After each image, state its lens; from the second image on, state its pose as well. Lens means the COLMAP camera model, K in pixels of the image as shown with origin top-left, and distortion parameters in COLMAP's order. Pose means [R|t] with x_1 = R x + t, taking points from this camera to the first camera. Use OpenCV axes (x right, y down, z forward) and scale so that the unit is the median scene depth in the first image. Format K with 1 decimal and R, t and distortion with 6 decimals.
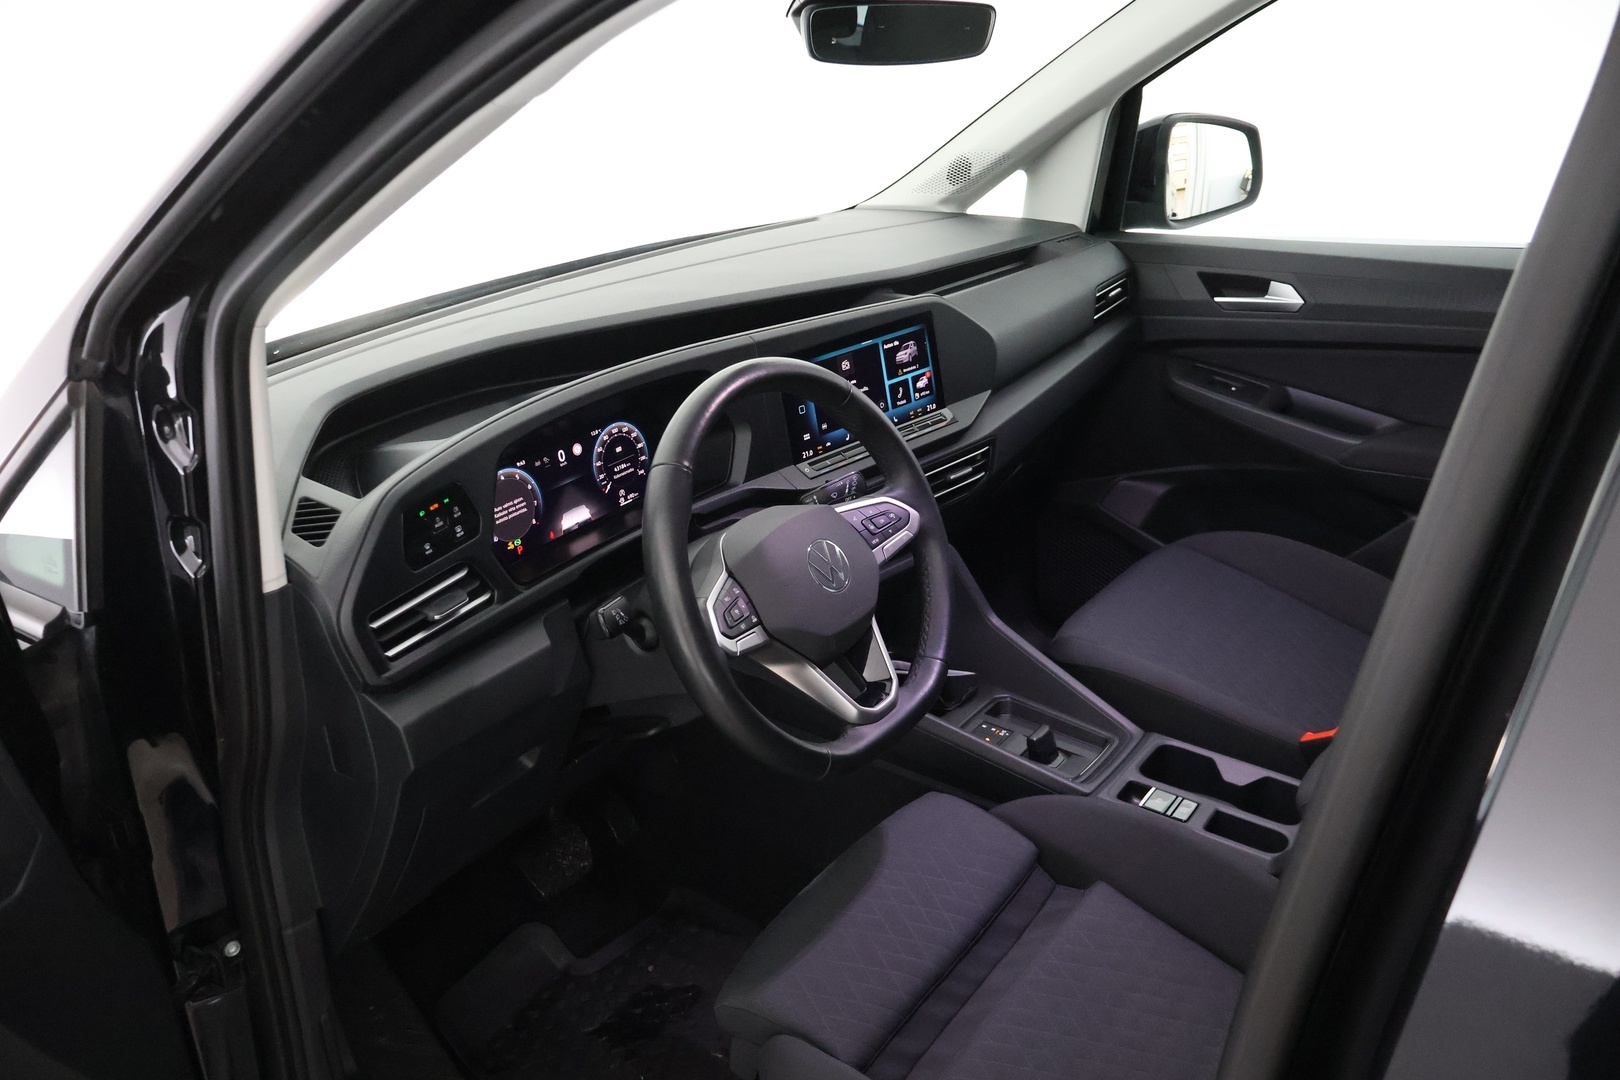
lens RADIAL K [[1388.1, 0, 810.0], [0, 1388.1, 540.0], [0, 0, 1]] dist [0.008675, -0.006751]
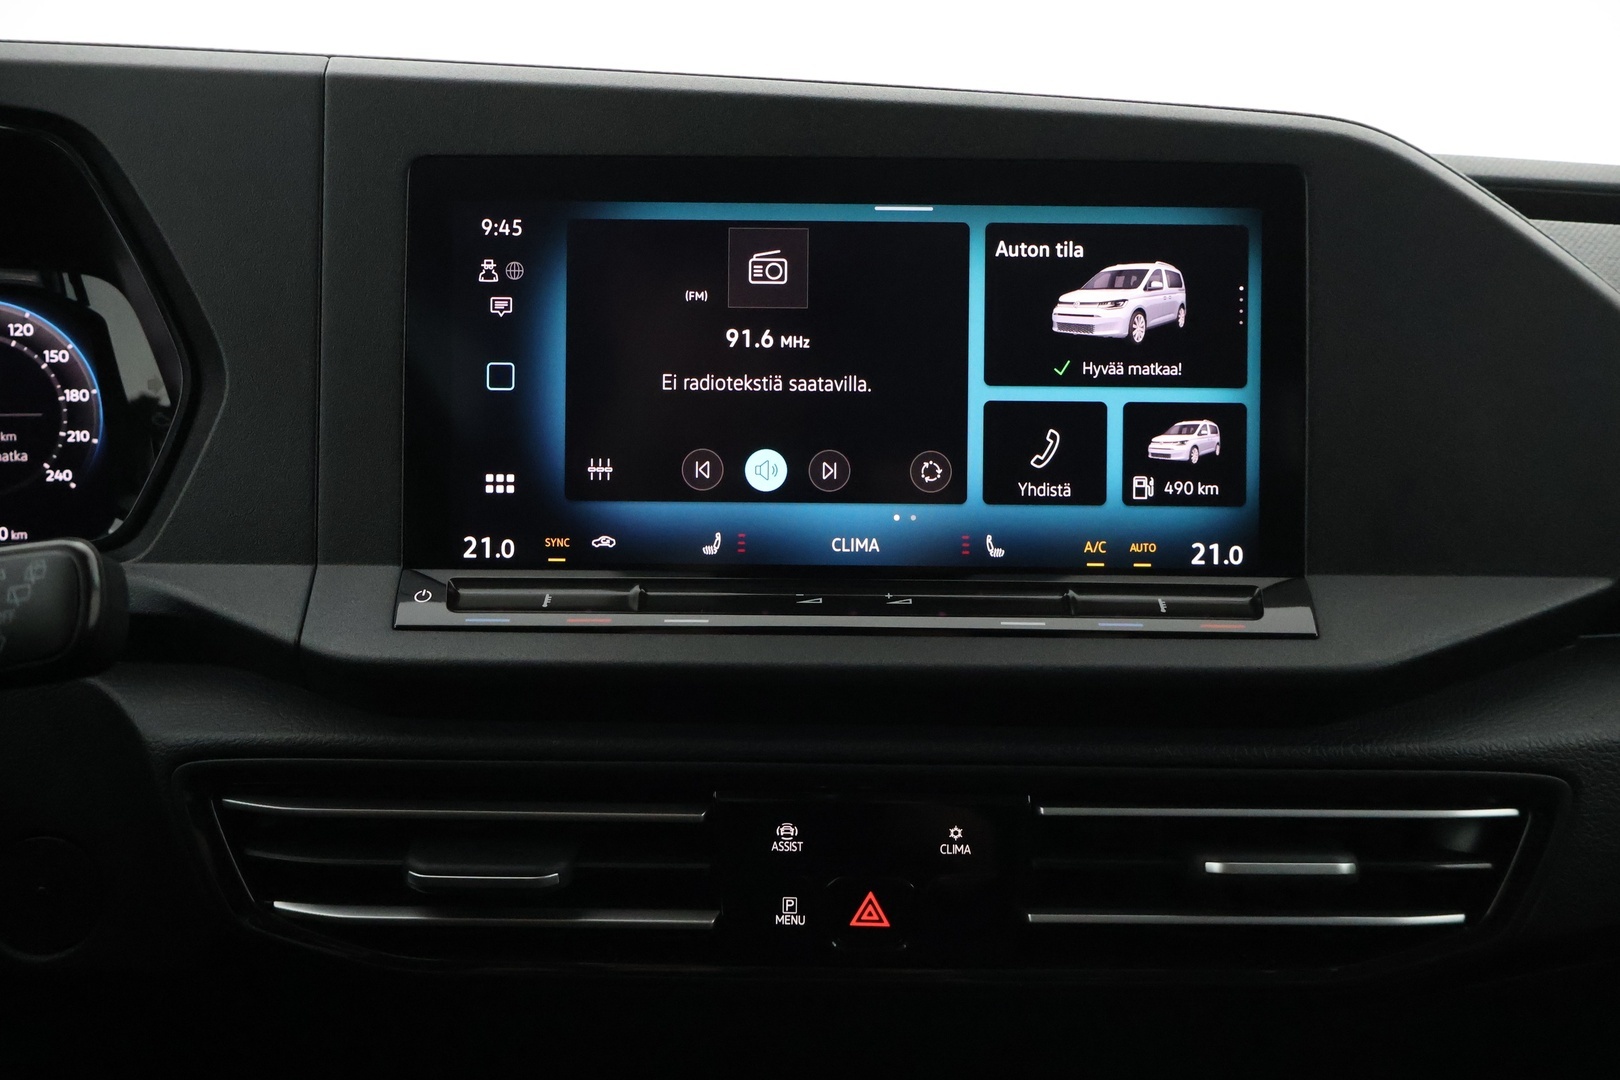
lens RADIAL K [[1383.4, 0, 798.6], [0, 1383.4, 547.7], [0, 0, 1]] dist [0.004429, 0.002843]
pose [[0.702945, 0.178454, -0.688493, 0.198381], [-0.315831, 0.945657, -0.077351, -0.054750], [0.637274, 0.271821, 0.721107, 0.770341]]
